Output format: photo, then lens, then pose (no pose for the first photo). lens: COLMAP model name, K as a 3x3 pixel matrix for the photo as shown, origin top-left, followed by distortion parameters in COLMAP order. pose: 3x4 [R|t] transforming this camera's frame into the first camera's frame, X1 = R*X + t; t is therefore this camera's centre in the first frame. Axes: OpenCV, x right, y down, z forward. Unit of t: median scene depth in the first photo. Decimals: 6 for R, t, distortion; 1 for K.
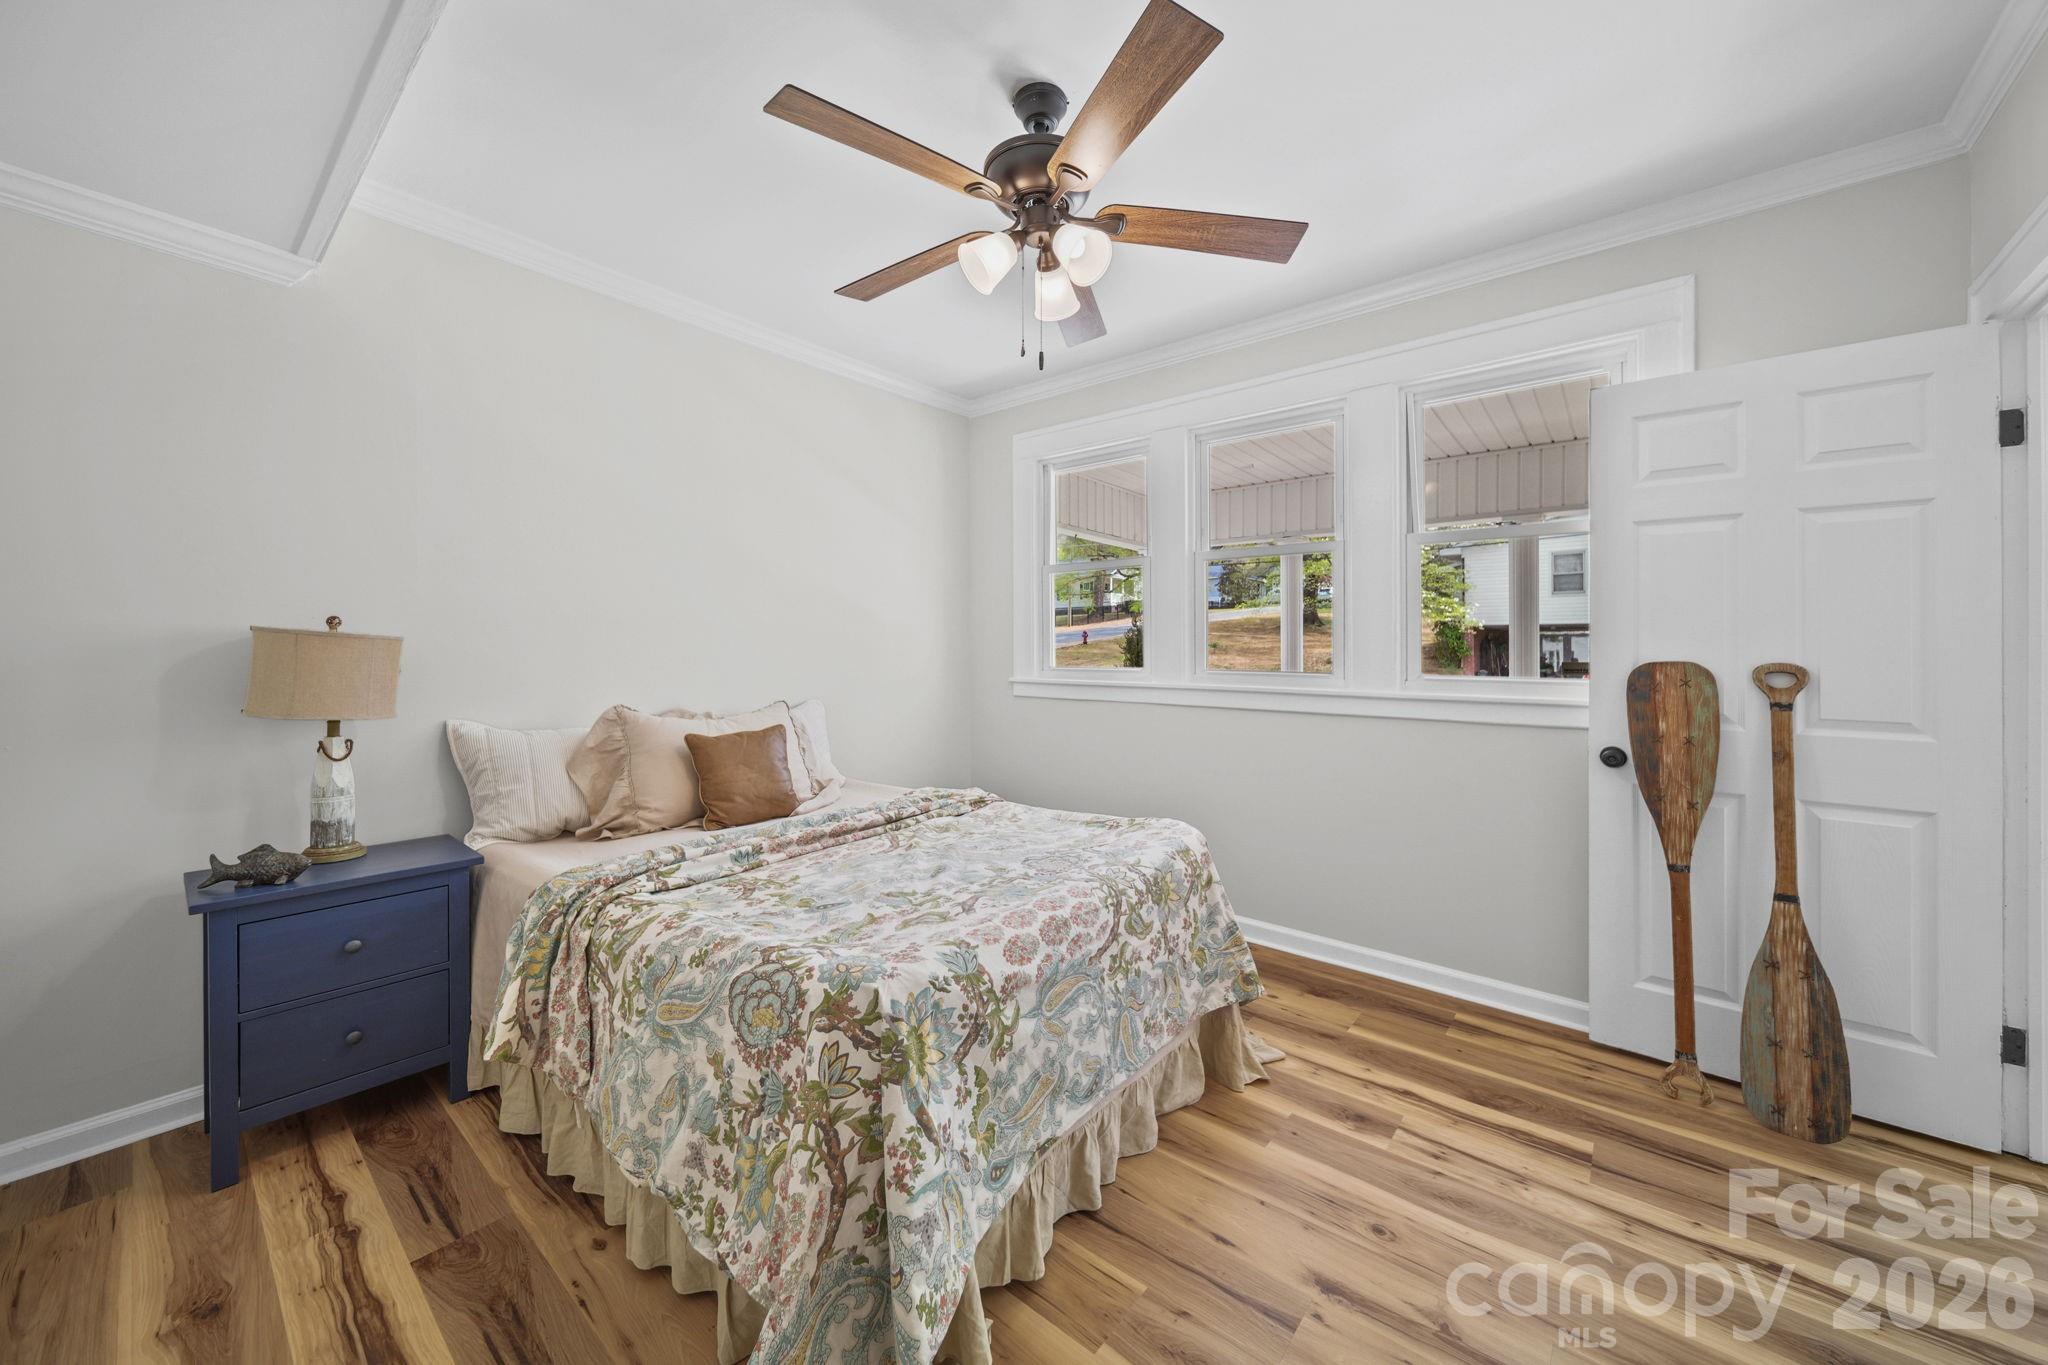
lens RADIAL K [[741.5, 0, 1028.8], [0, 741.5, 663.5], [0, 0, 1]] dist [0.000828, -0.000144]
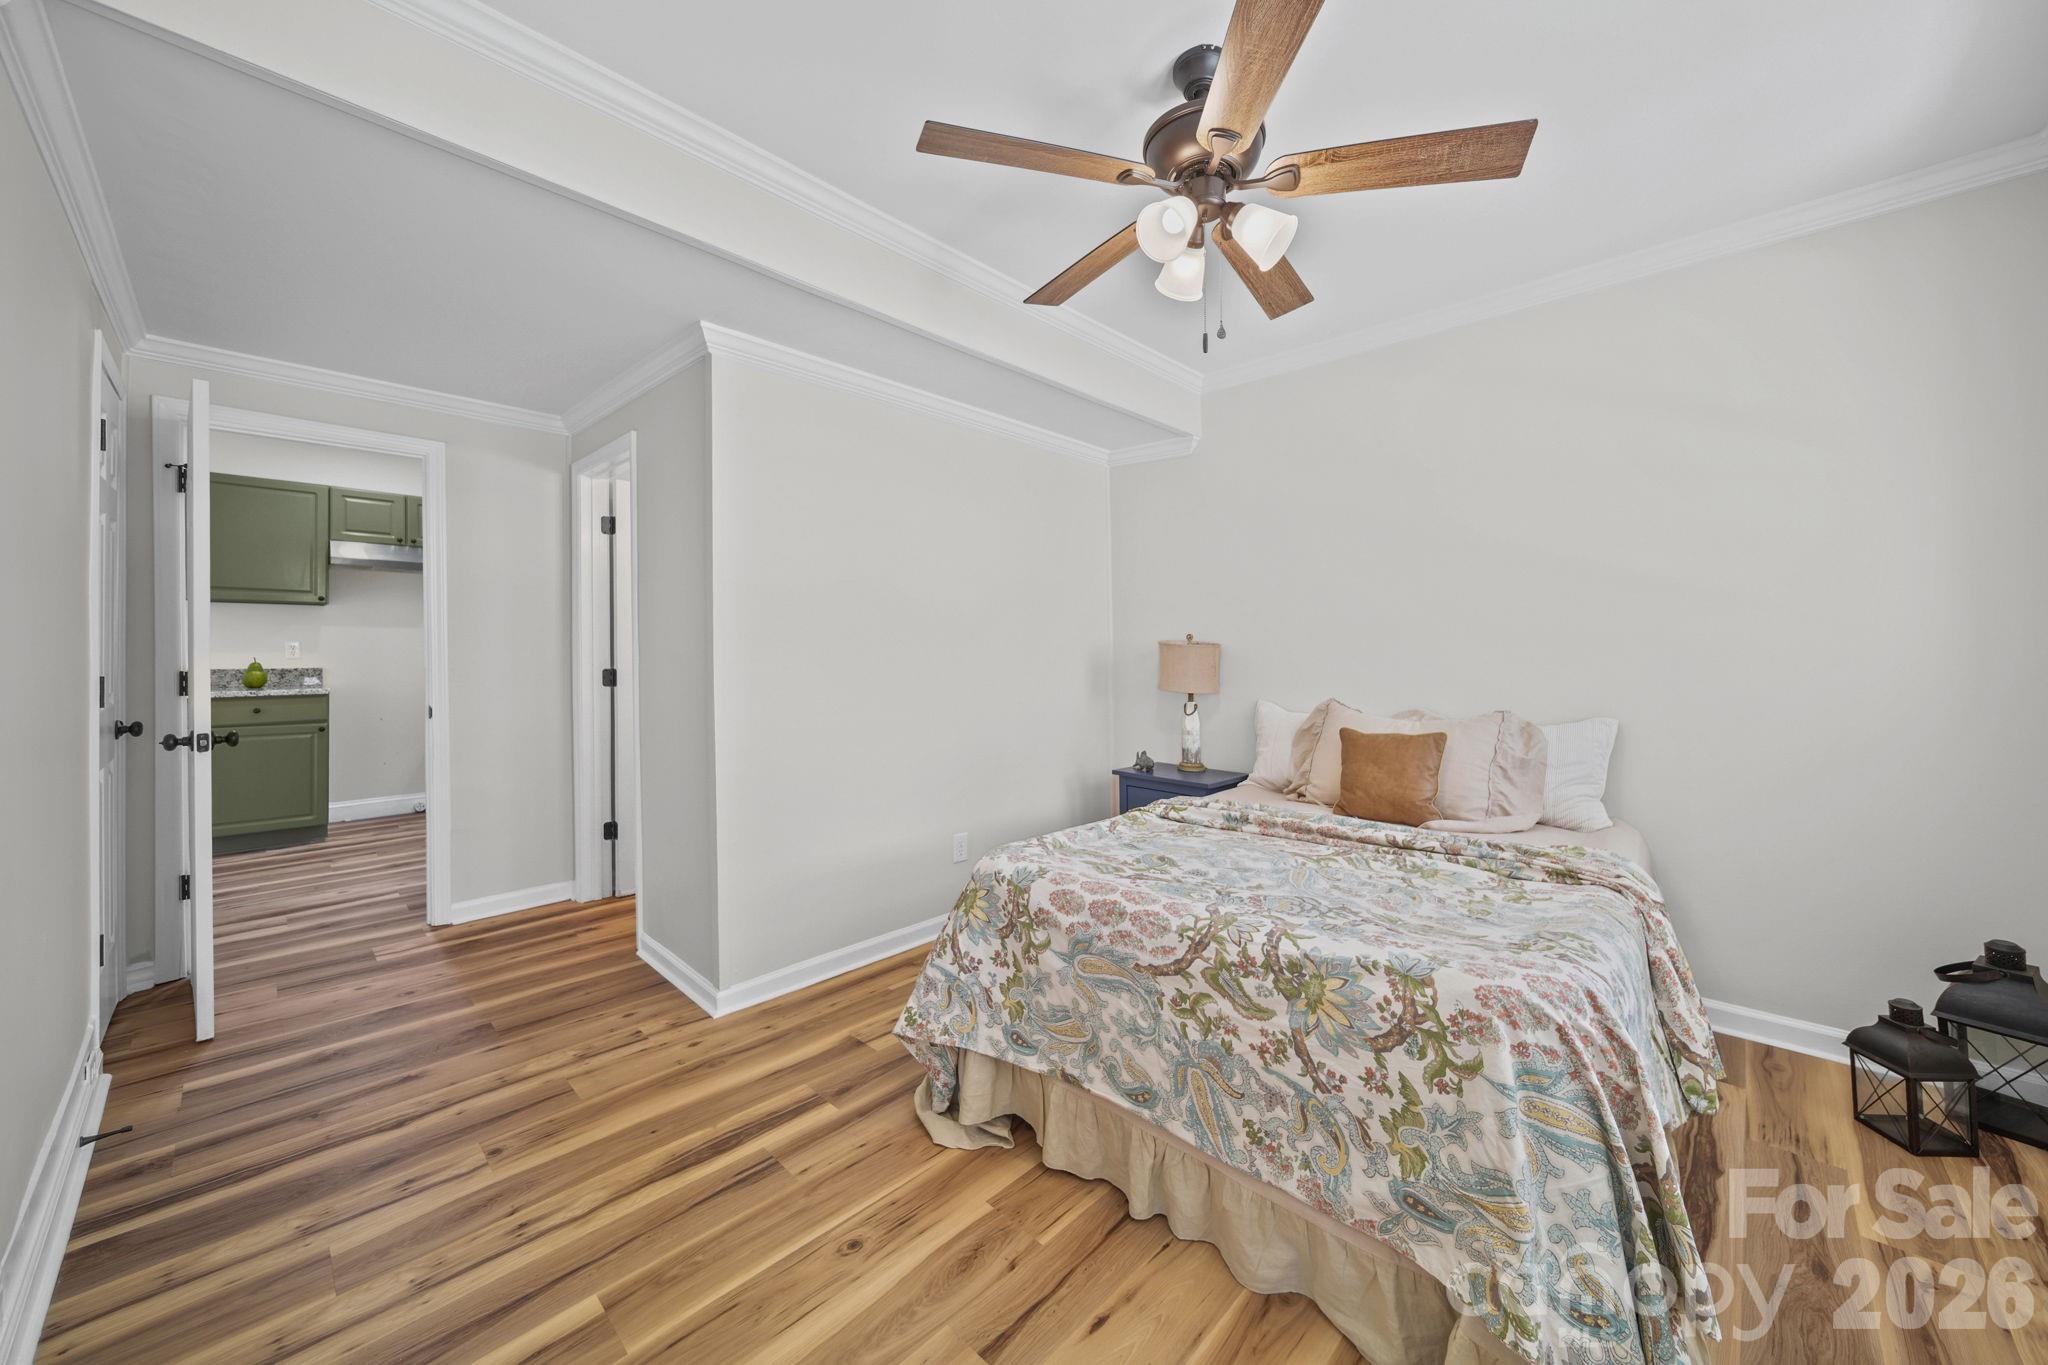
lens RADIAL K [[741.5, 0, 1036.8], [0, 741.5, 674.3], [0, 0, 1]] dist [0.000828, -0.000144]
pose [[-0.063794, 0.028587, -0.997554, 0.947299], [-0.018617, 0.999382, 0.029830, -0.015032], [0.997789, 0.020475, -0.063222, 0.815477]]
